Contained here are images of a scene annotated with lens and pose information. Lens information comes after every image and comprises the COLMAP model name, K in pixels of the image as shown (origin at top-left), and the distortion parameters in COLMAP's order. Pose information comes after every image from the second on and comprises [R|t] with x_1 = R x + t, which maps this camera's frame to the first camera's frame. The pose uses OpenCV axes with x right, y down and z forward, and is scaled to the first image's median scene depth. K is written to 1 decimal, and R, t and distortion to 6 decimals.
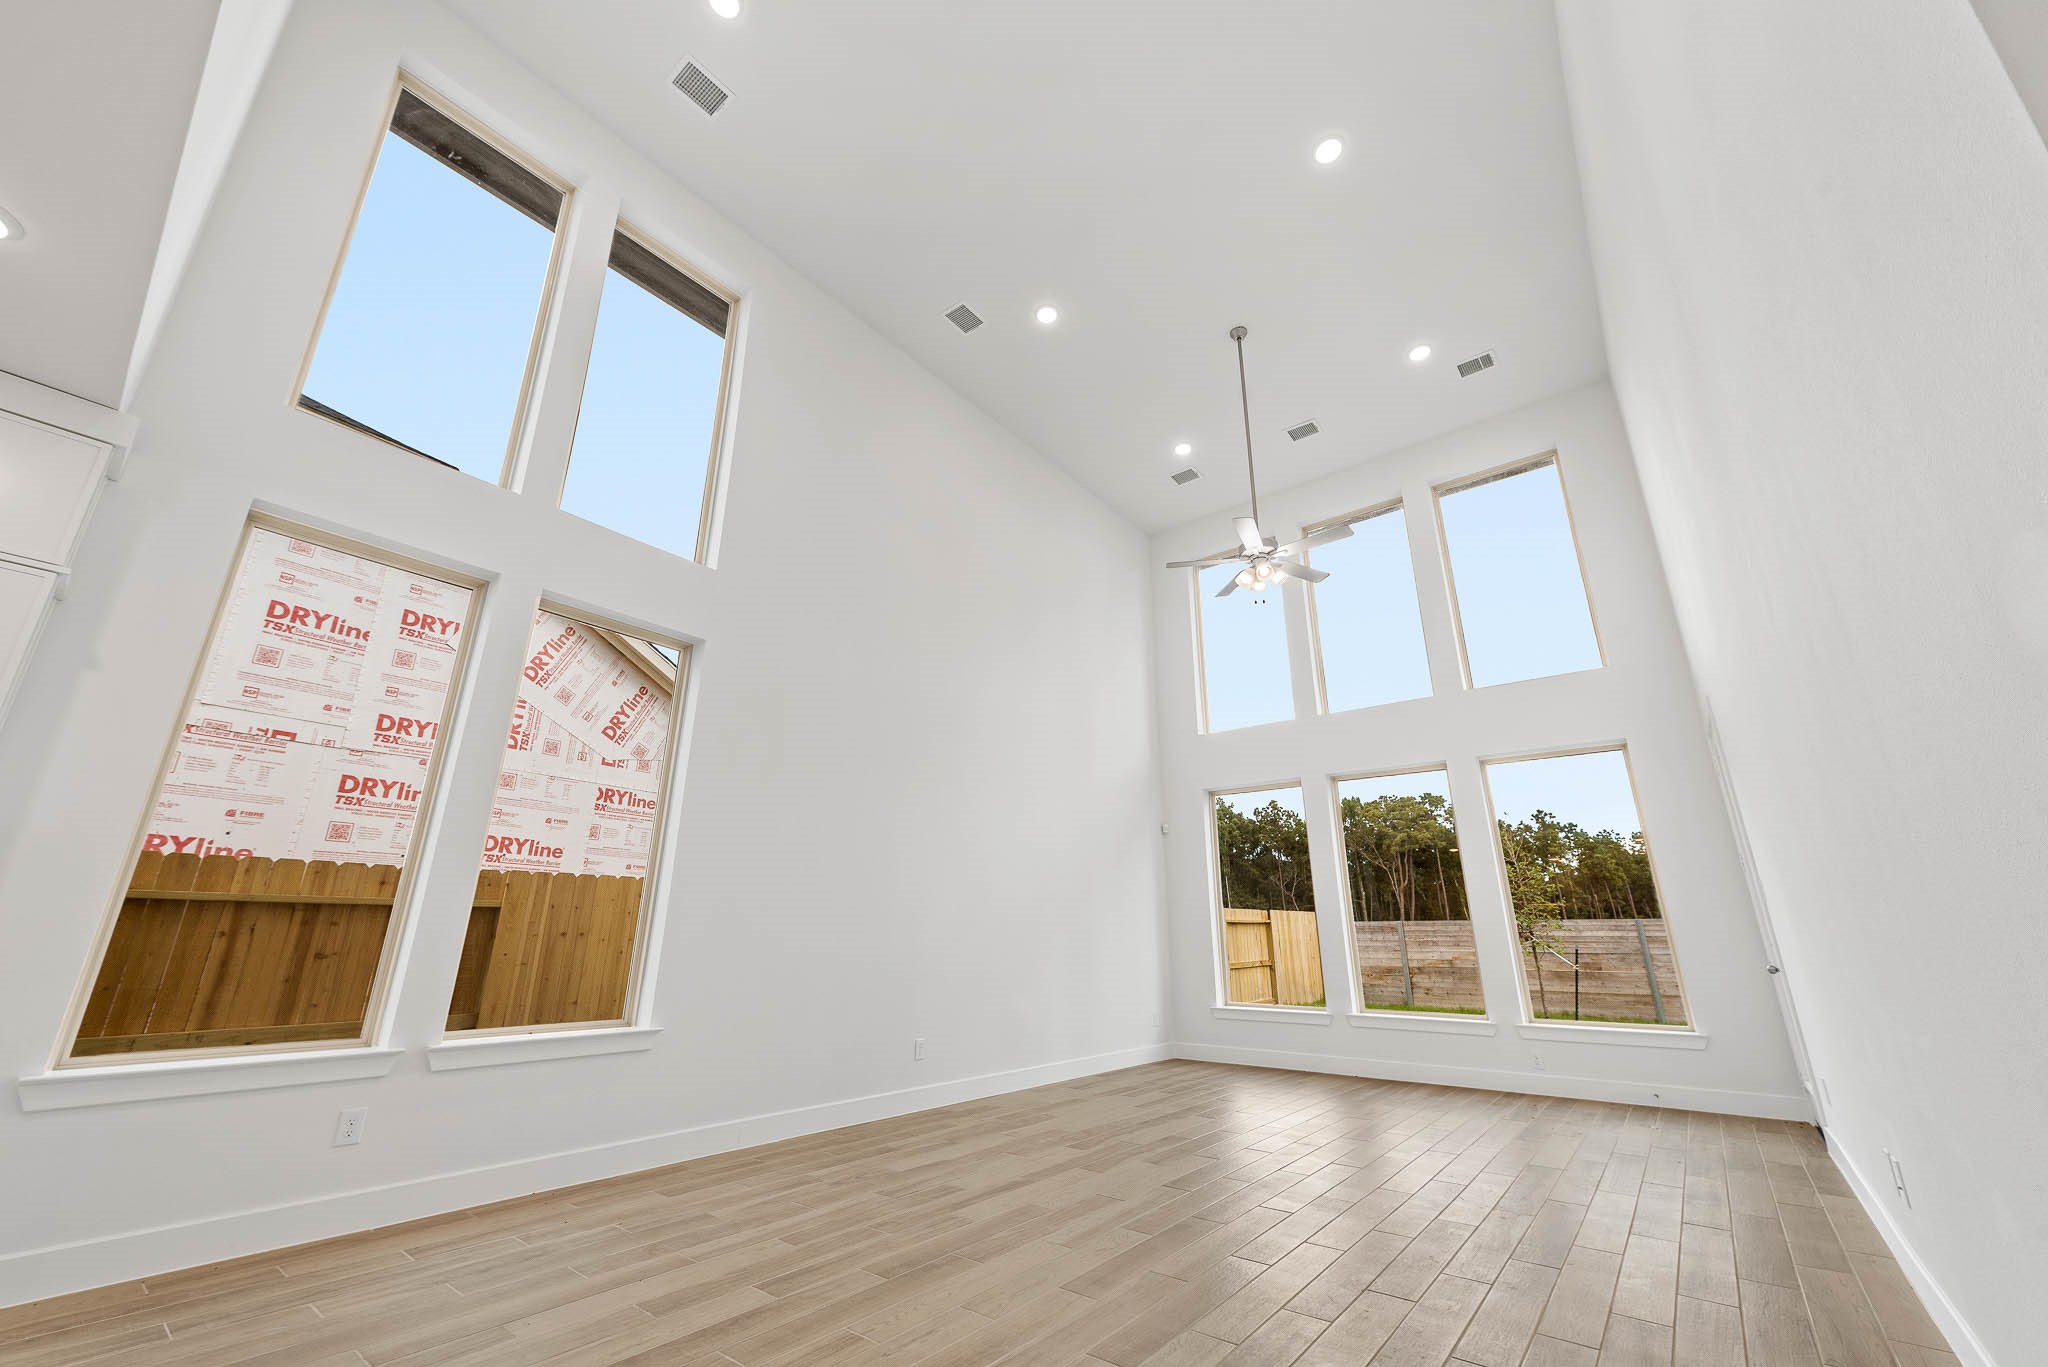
lens RADIAL K [[803.9, 0, 1021.1], [0, 803.9, 671.1], [0, 0, 1]] dist [0.002772, 0.000004]
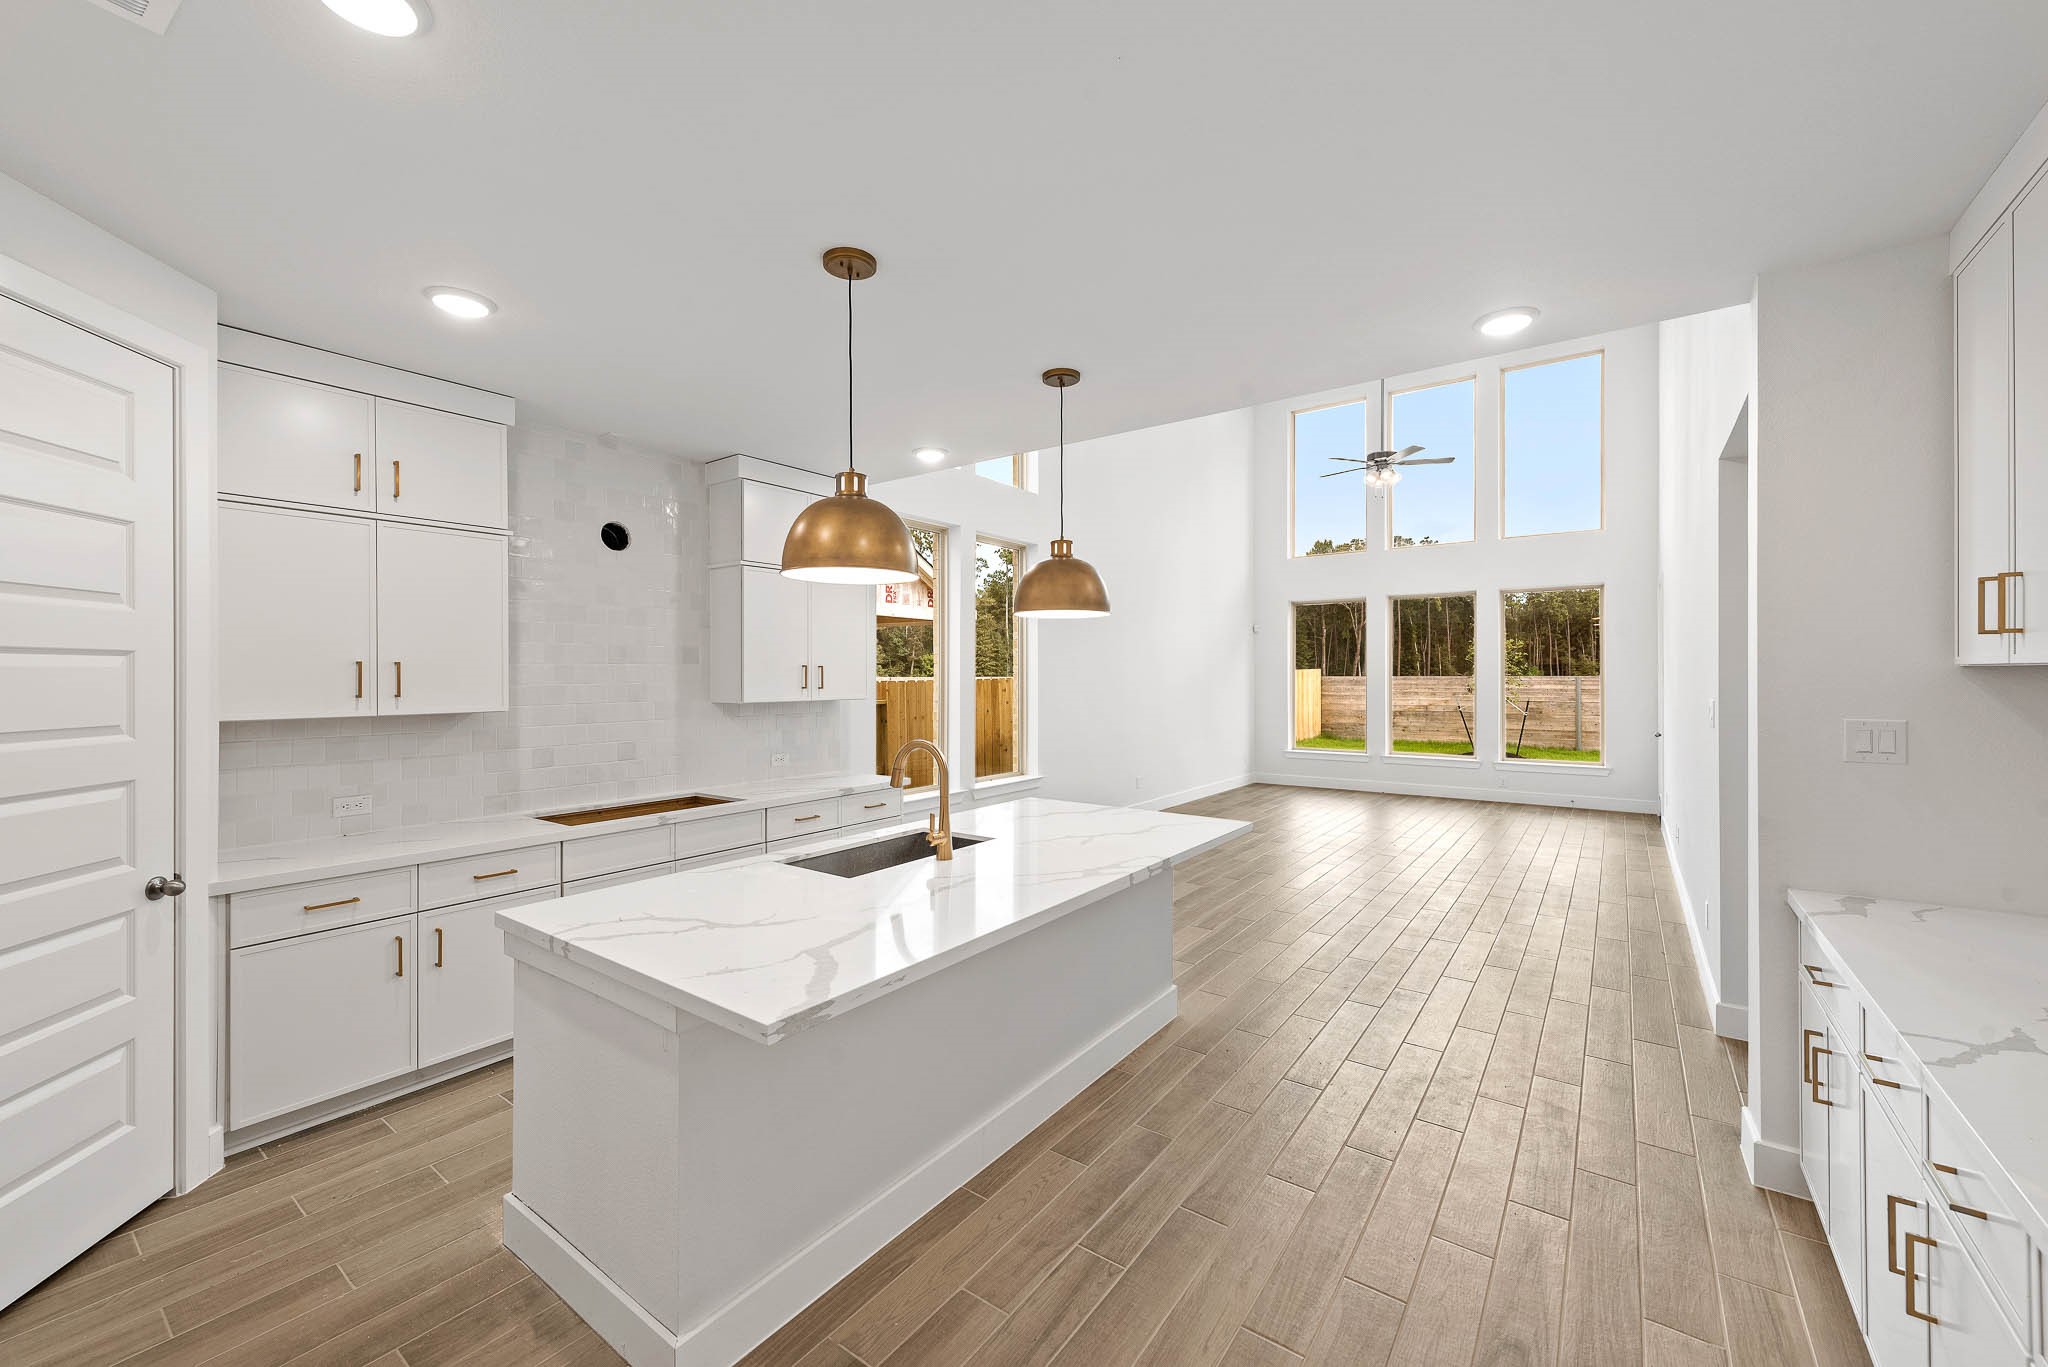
lens RADIAL K [[803.9, 0, 1022.6], [0, 803.9, 676.6], [0, 0, 1]] dist [0.002772, 0.000004]
pose [[0.999358, -0.007789, 0.034962, -0.289795], [-0.003865, 0.946921, 0.321443, -0.177457], [-0.035610, -0.321372, 0.946283, -0.323396]]
